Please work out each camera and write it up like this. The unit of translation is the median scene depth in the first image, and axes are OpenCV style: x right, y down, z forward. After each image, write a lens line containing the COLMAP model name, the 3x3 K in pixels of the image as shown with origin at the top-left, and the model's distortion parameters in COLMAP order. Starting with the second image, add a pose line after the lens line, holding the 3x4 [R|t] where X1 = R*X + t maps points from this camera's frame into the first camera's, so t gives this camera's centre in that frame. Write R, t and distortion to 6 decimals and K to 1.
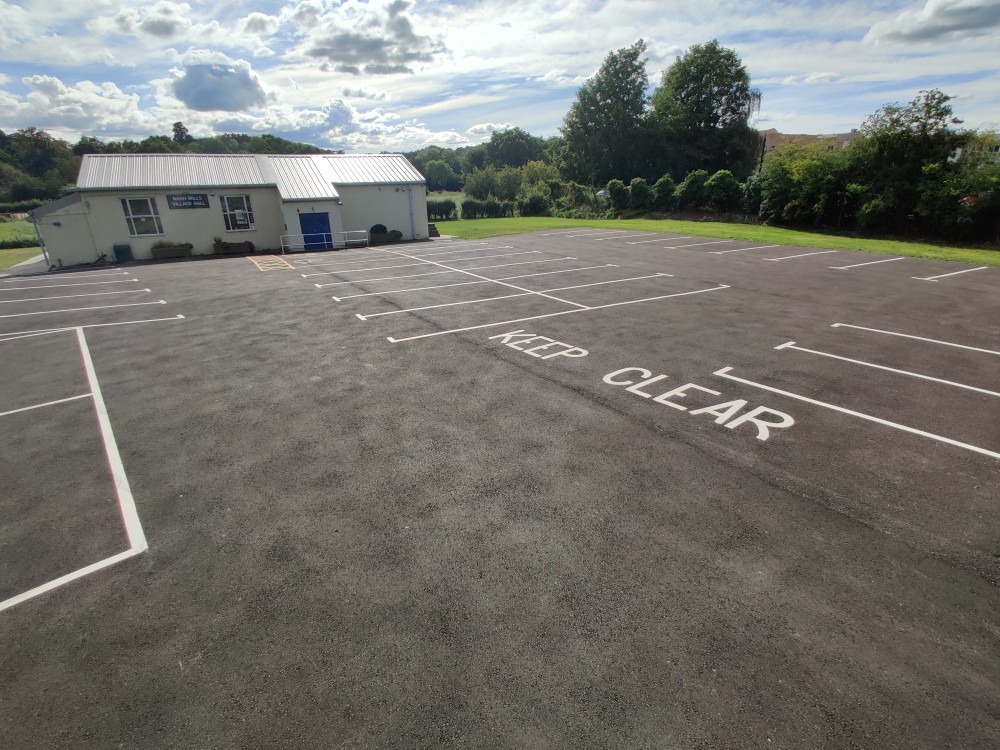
lens RADIAL K [[511.8, 0, 487.2], [0, 511.8, 374.0], [0, 0, 1]] dist [-0.005633, -0.000236]
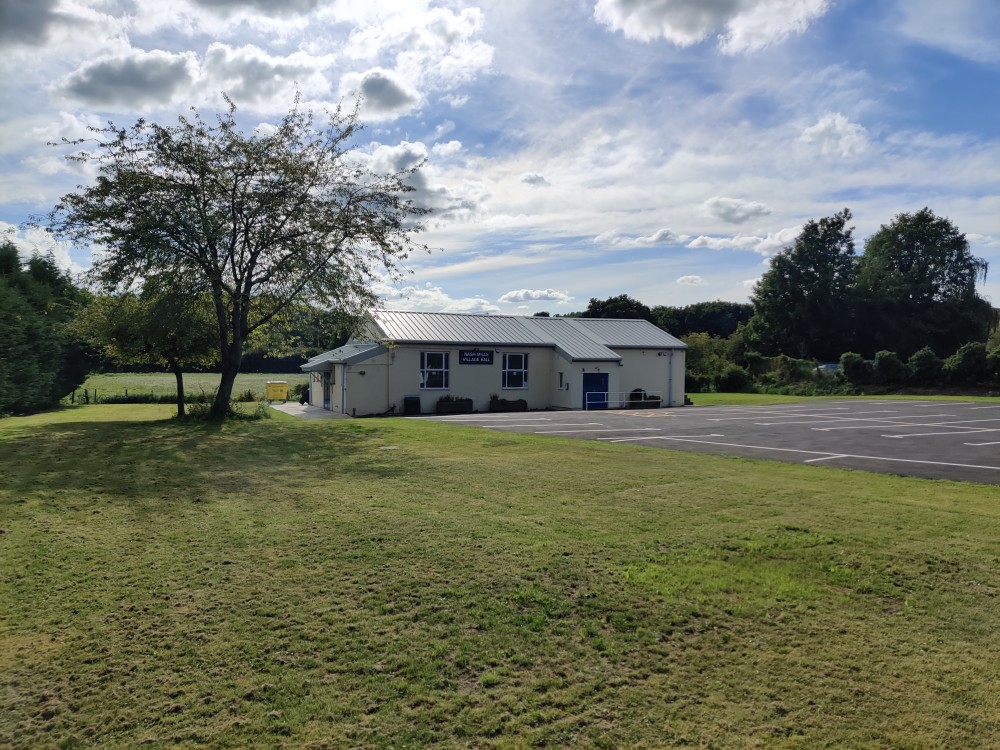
lens RADIAL K [[765.4, 0, 501.6], [0, 765.4, 397.0], [0, 0, 1]] dist [0.178125, -0.002979]
pose [[0.999410, 0.027634, 0.020388, -0.364693], [-0.019906, 0.949948, -0.311773, 0.123460], [-0.027983, 0.311183, 0.949938, -0.240730]]
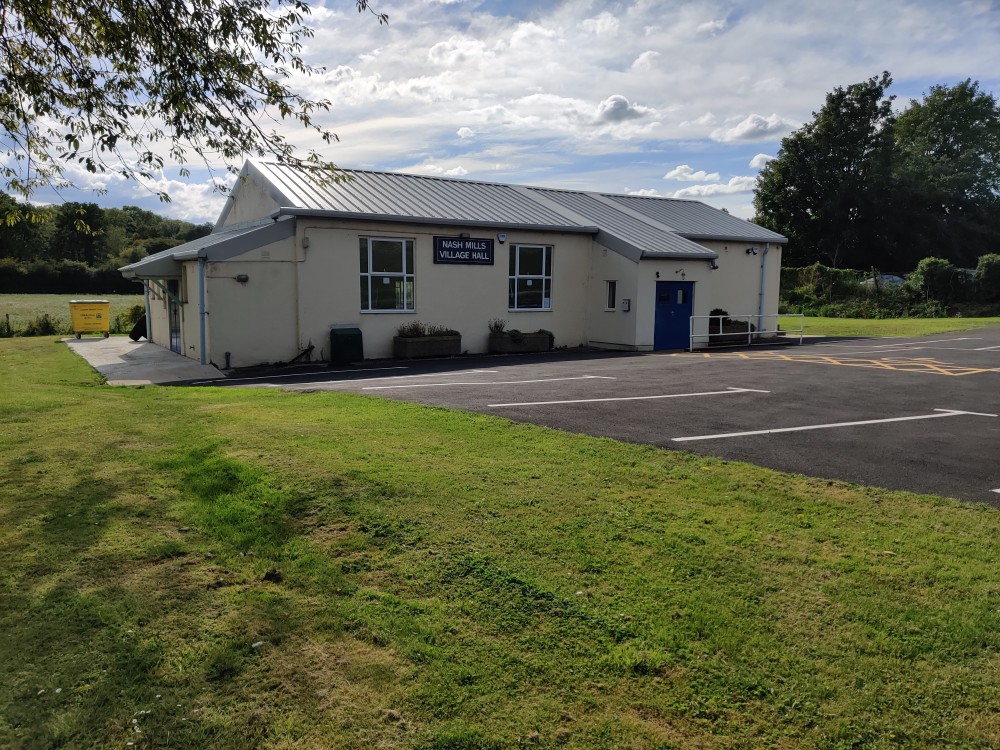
lens RADIAL K [[765.8, 0, 473.1], [0, 765.8, 376.9], [0, 0, 1]] dist [0.051181, -0.005576]
pose [[0.989867, 0.009789, 0.141660, -0.441791], [0.024914, 0.970174, -0.241128, -0.019283], [-0.139795, 0.242214, 0.960099, 0.187851]]
